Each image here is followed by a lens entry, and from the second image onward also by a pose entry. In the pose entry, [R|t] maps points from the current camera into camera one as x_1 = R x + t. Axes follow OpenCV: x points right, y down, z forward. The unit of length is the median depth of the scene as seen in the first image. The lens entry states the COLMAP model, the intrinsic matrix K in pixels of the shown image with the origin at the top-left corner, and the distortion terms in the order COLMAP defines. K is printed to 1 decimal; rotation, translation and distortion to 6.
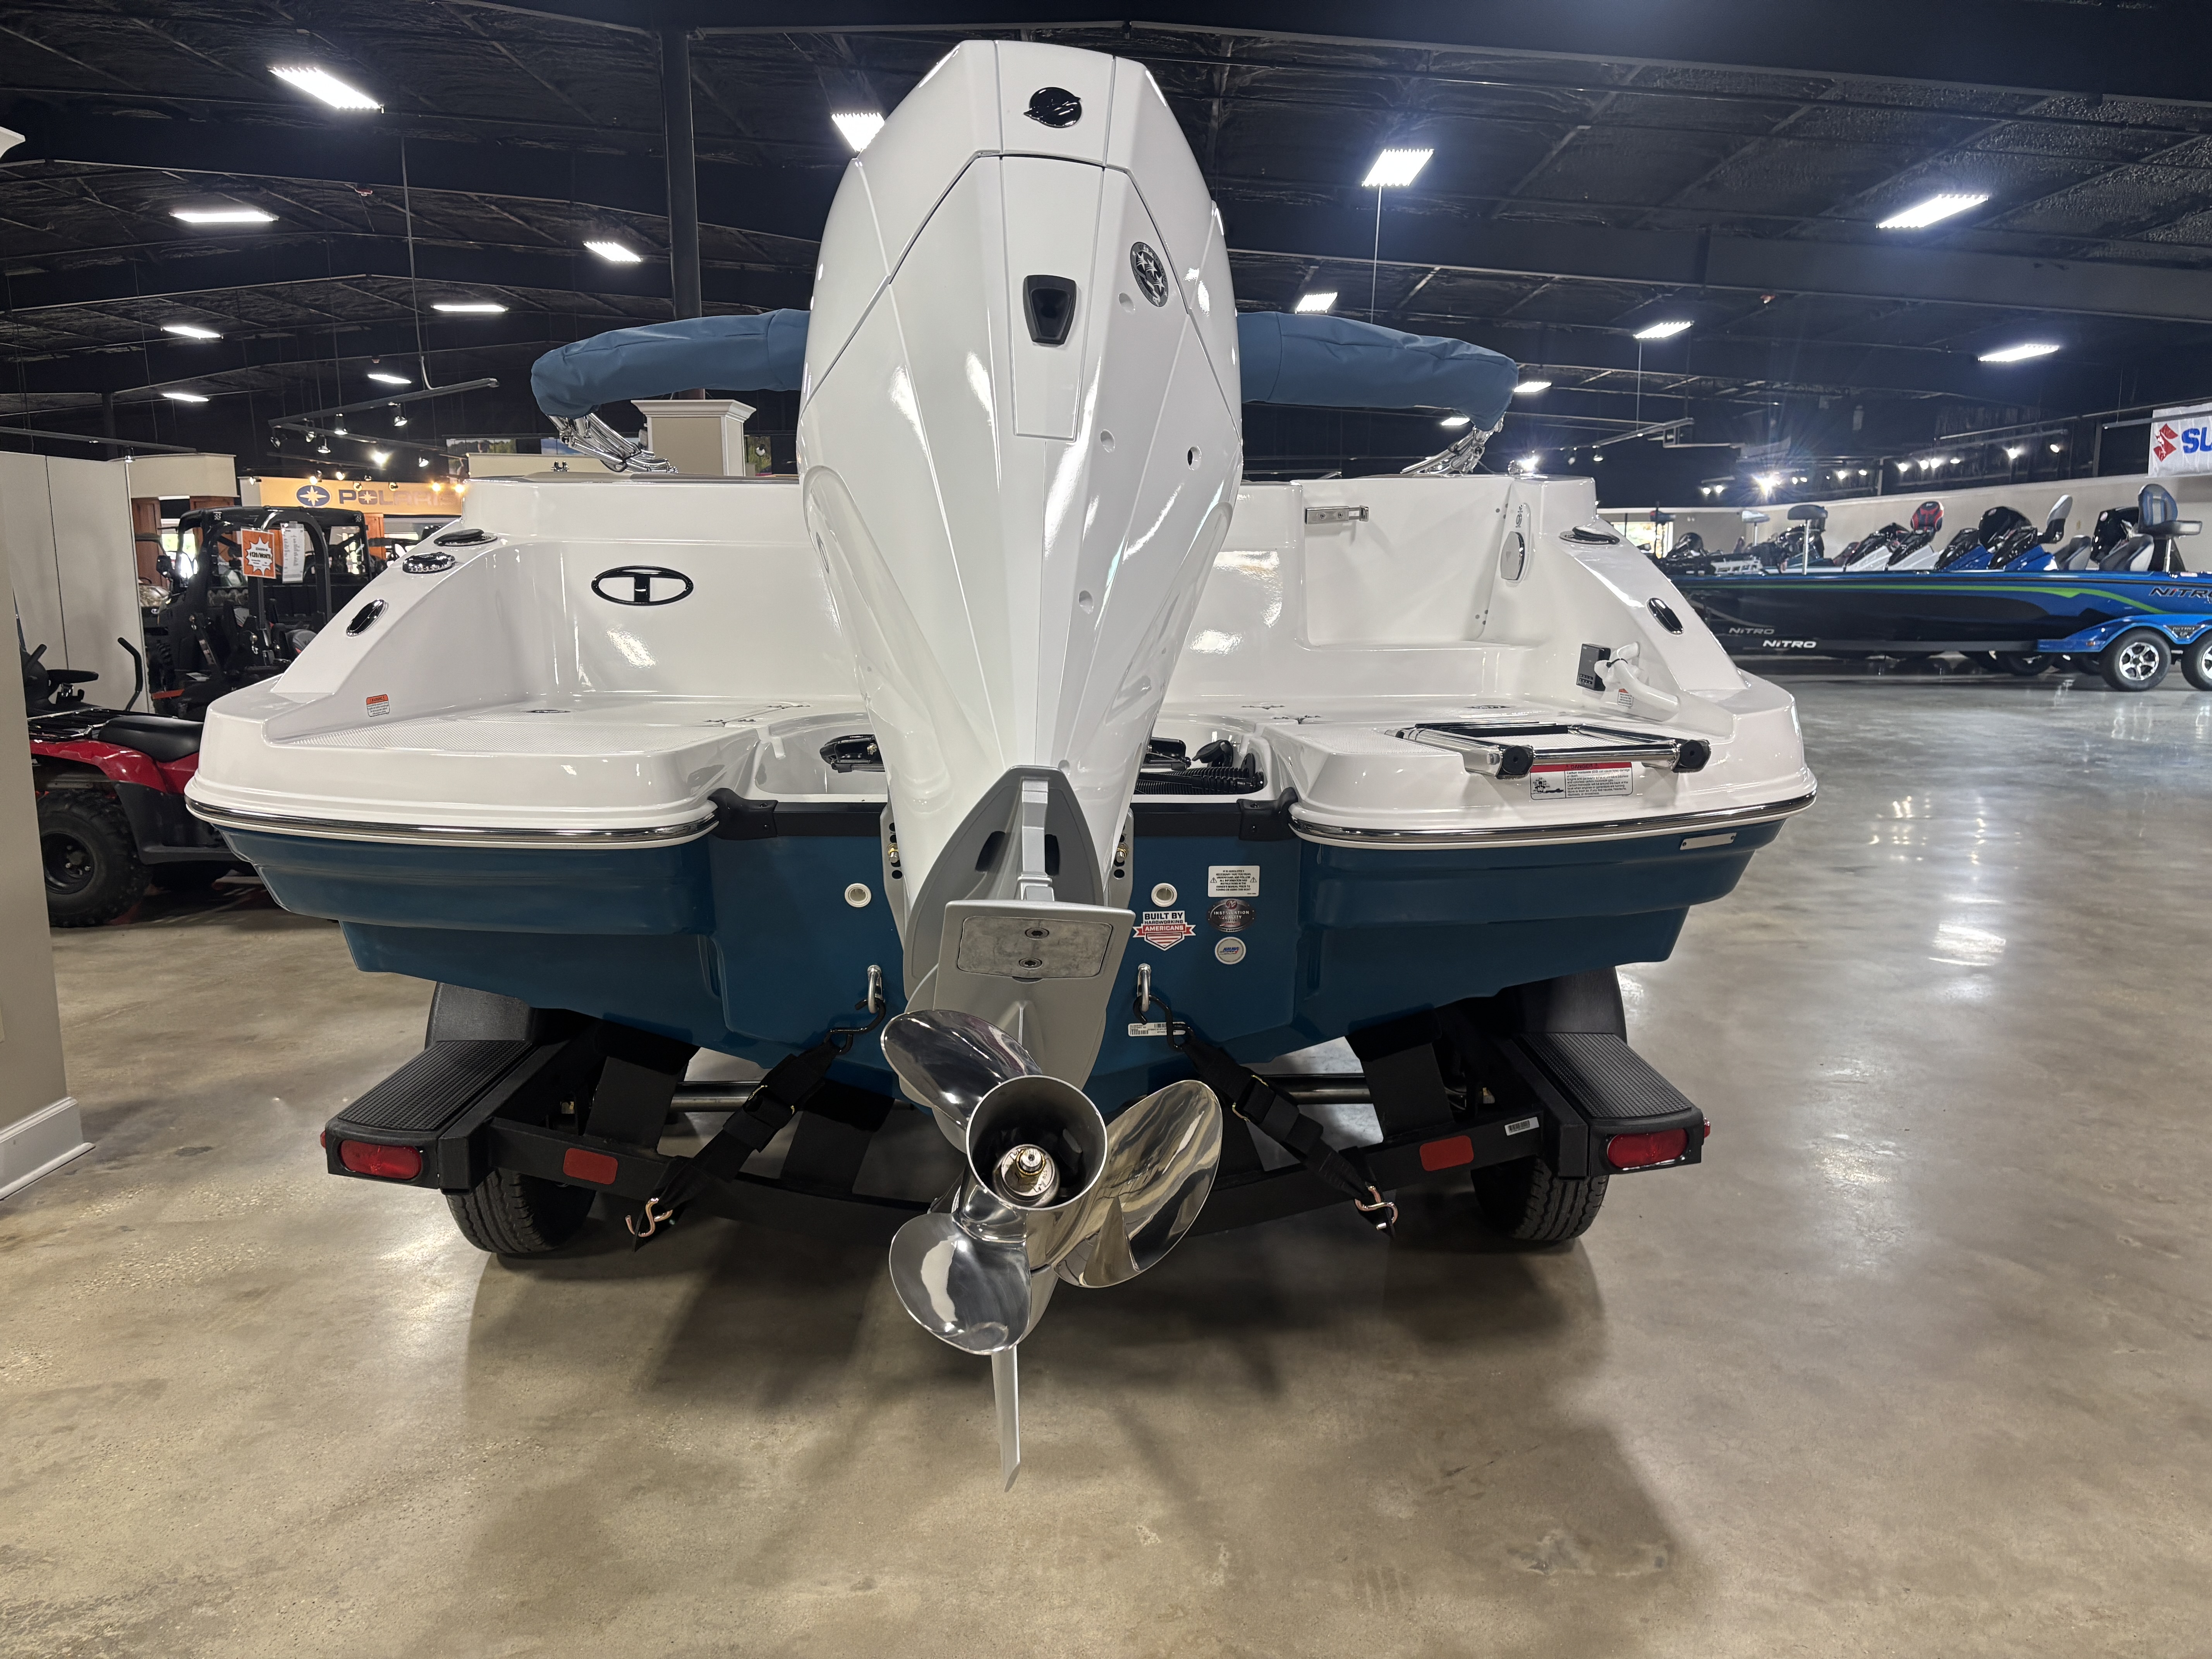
lens RADIAL K [[1676.4, 0, 1106.0], [0, 1676.4, 829.5], [0, 0, 1]] dist [0.019617, -0.005406]
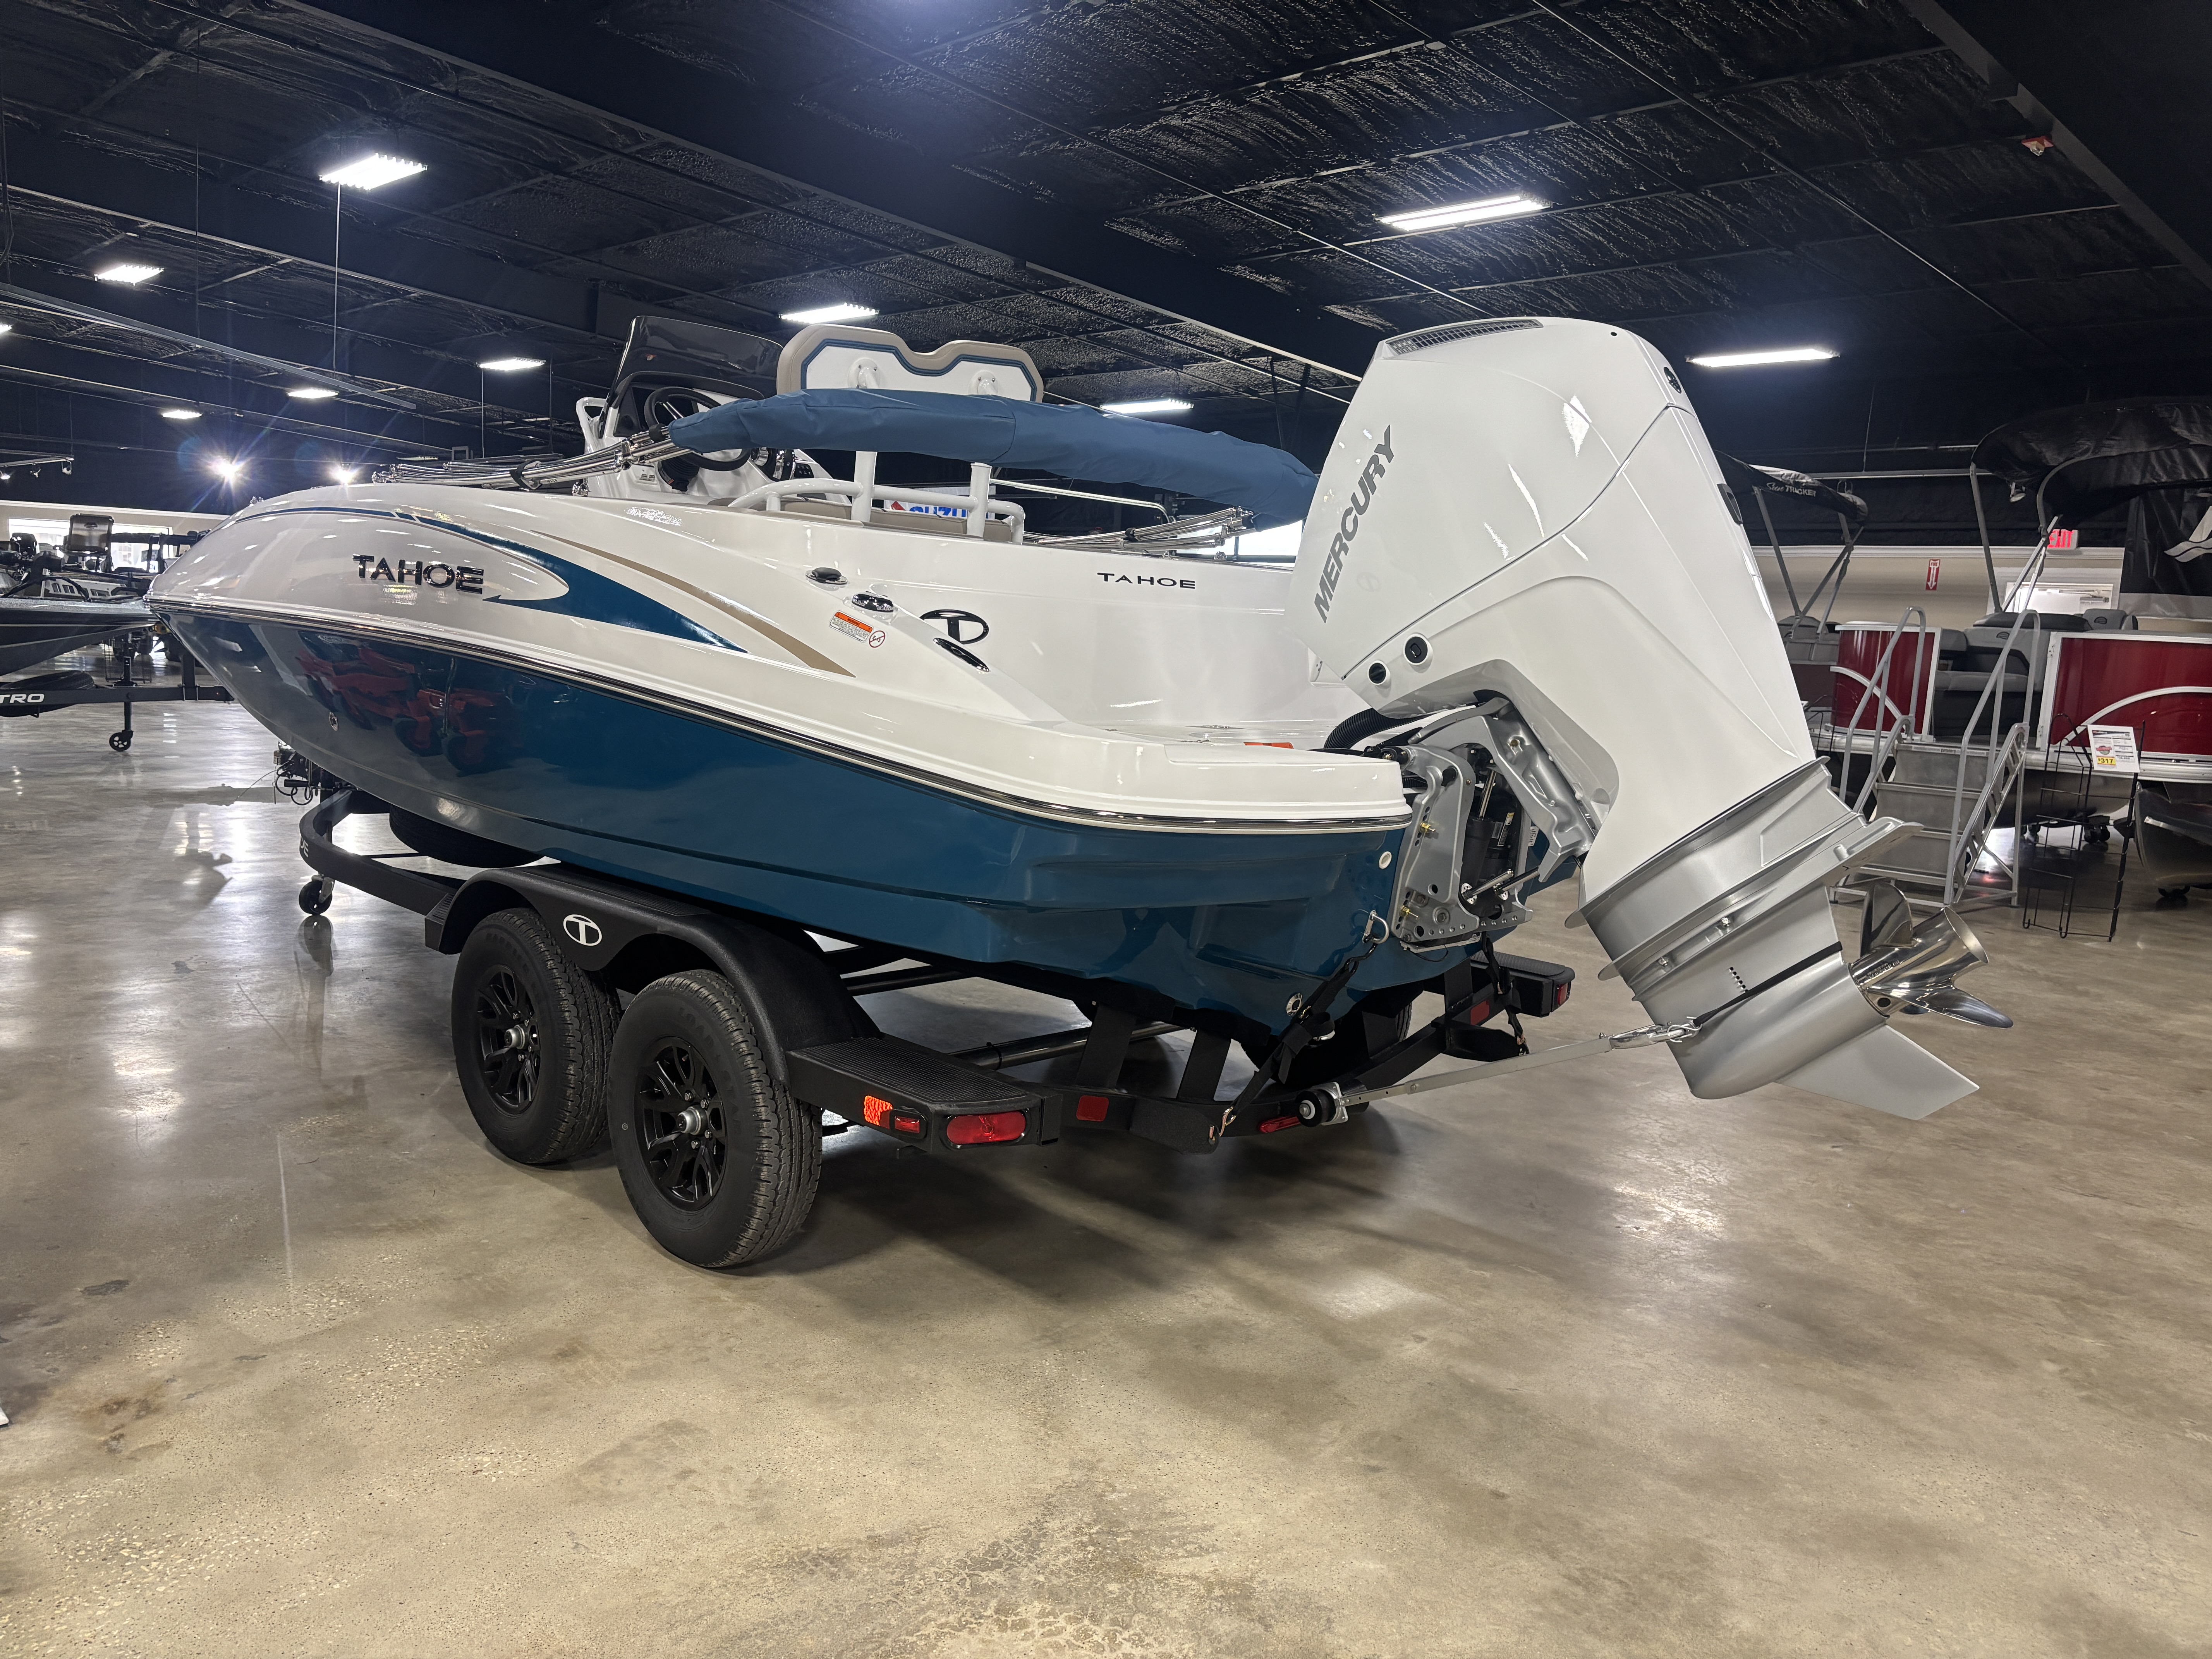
lens RADIAL K [[1639.0, 0, 1094.9], [0, 1639.0, 876.8], [0, 0, 1]] dist [0.042883, 0.000616]
pose [[0.721604, -0.068582, 0.688900, -1.086669], [0.056739, 0.997592, 0.039881, -0.016016], [-0.689977, 0.010309, 0.723758, 0.138238]]
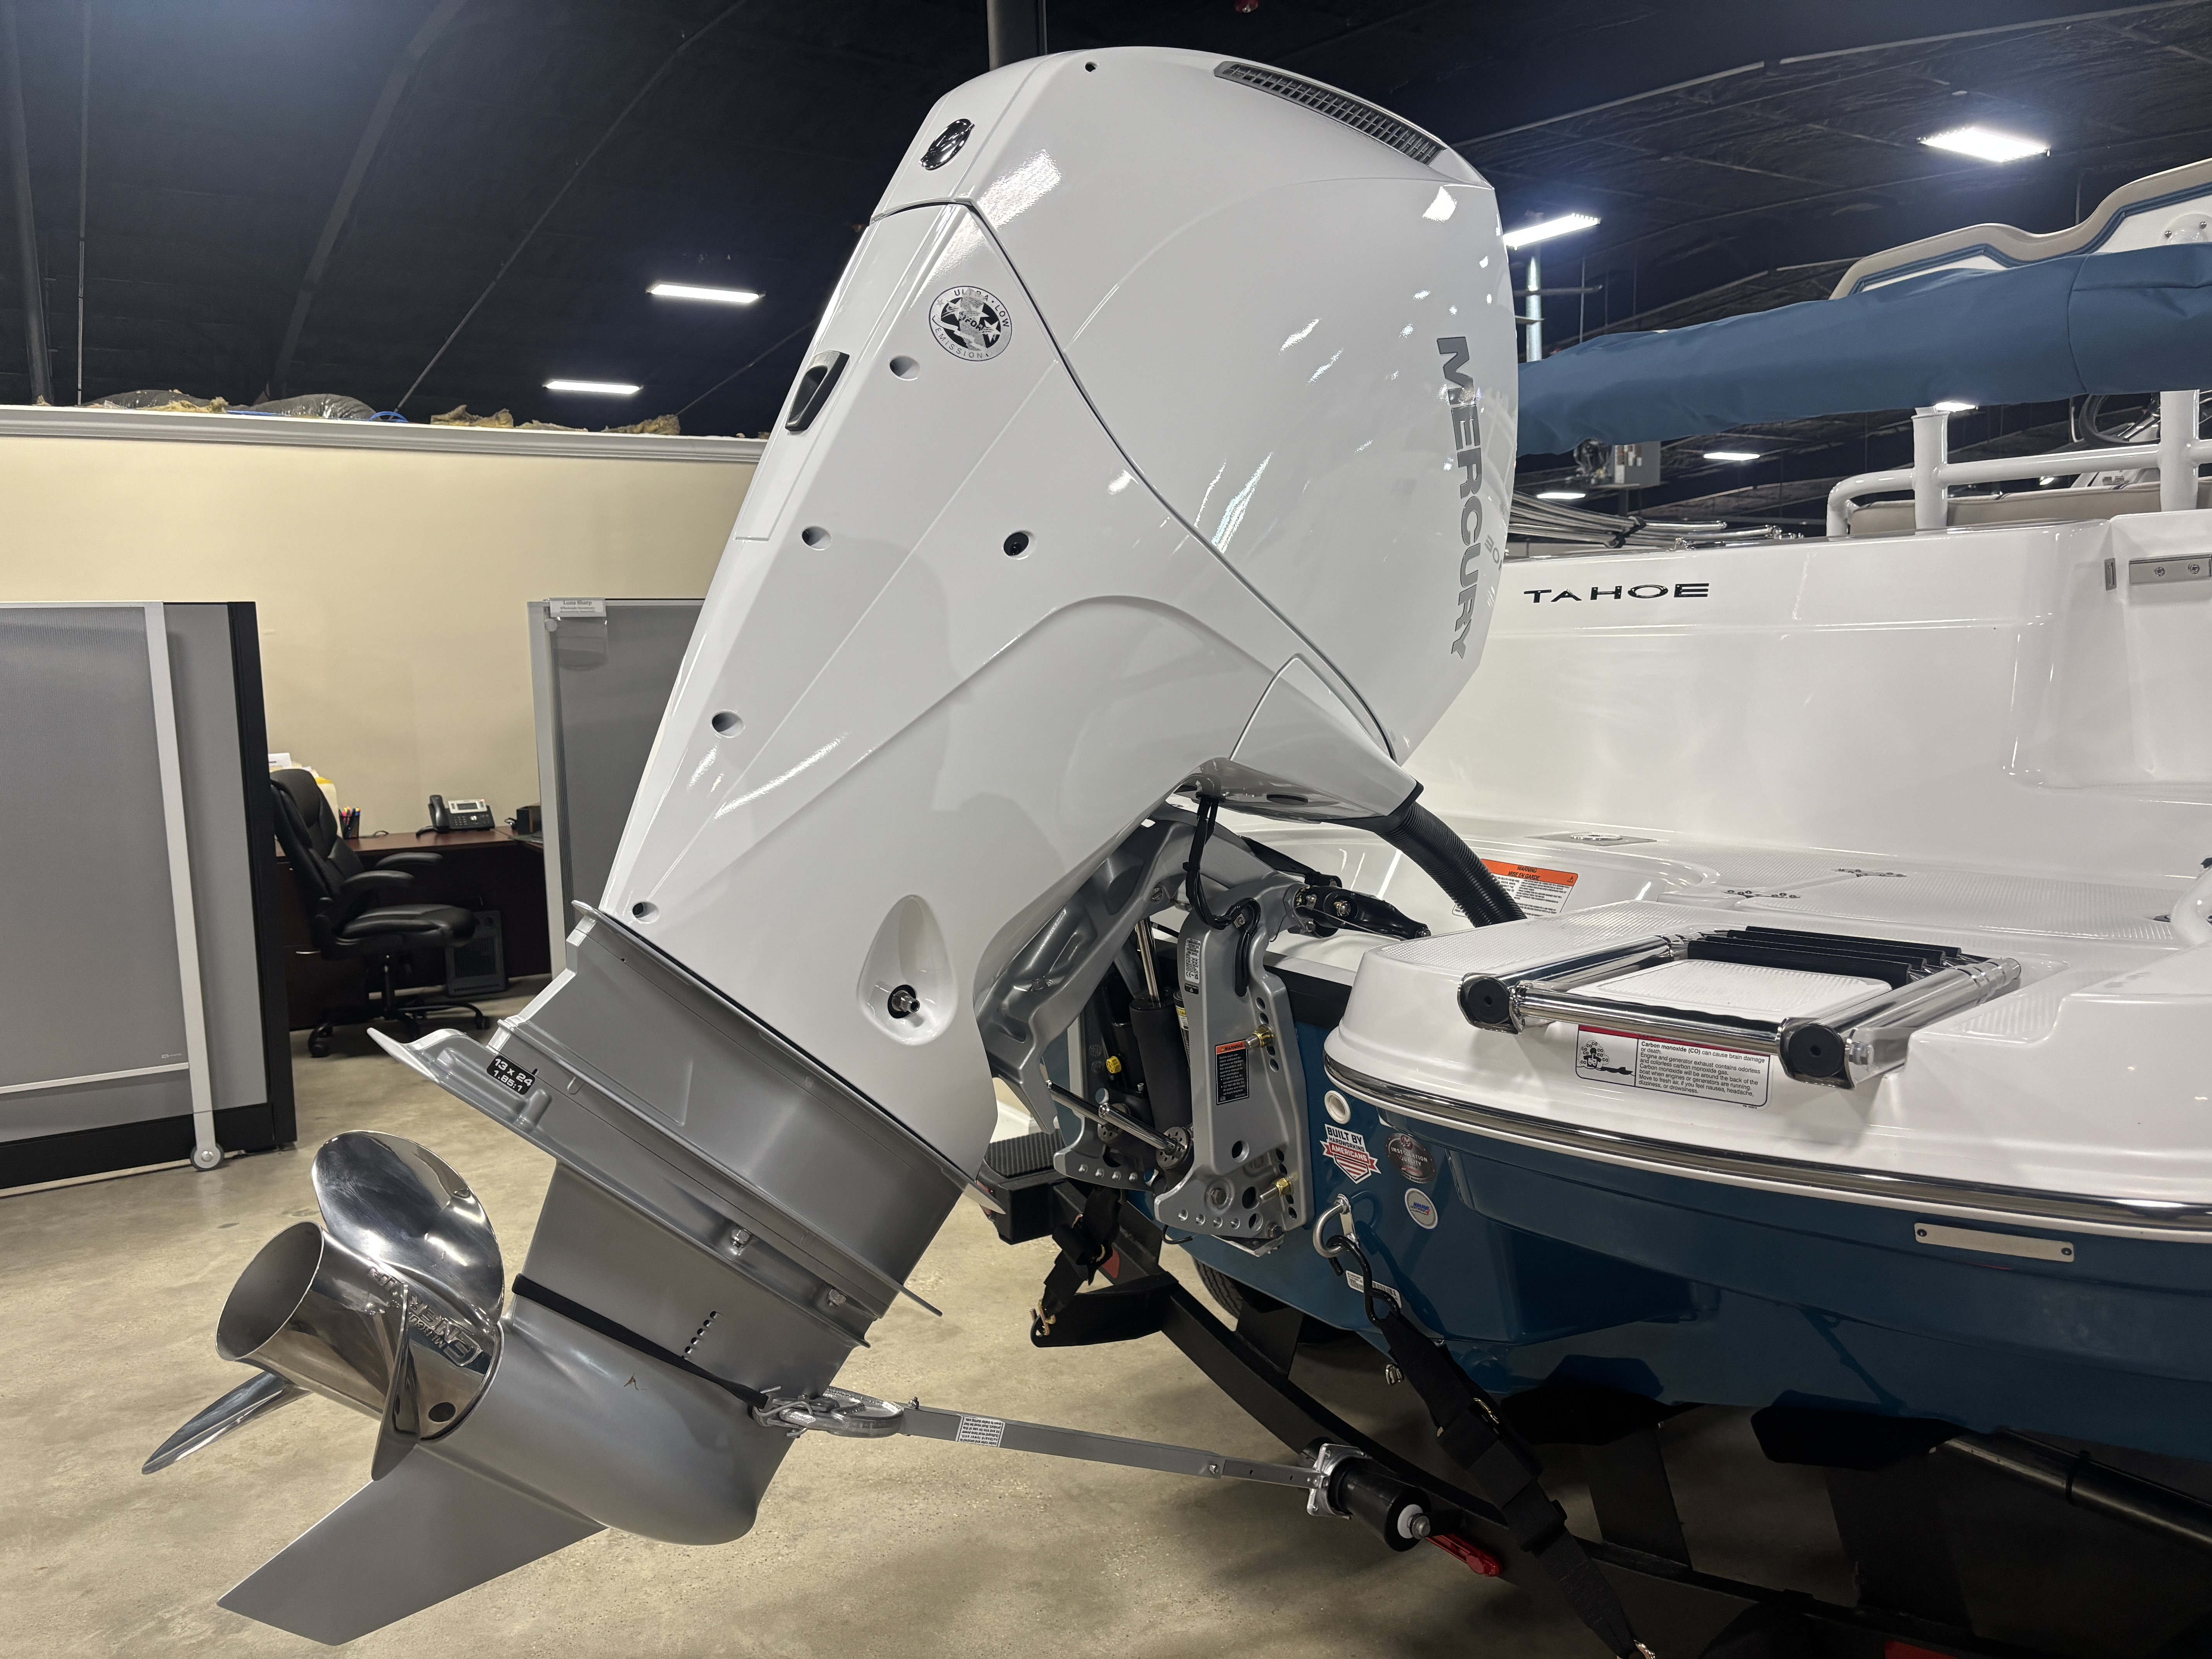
lens RADIAL K [[1676.4, 0, 1106.0], [0, 1676.4, 829.5], [0, 0, 1]] dist [0.019617, -0.005406]
pose [[0.548646, 0.083749, -0.831849, 0.501006], [-0.113638, 0.993206, 0.025044, -0.077328], [0.828296, 0.080789, 0.554436, 0.413768]]
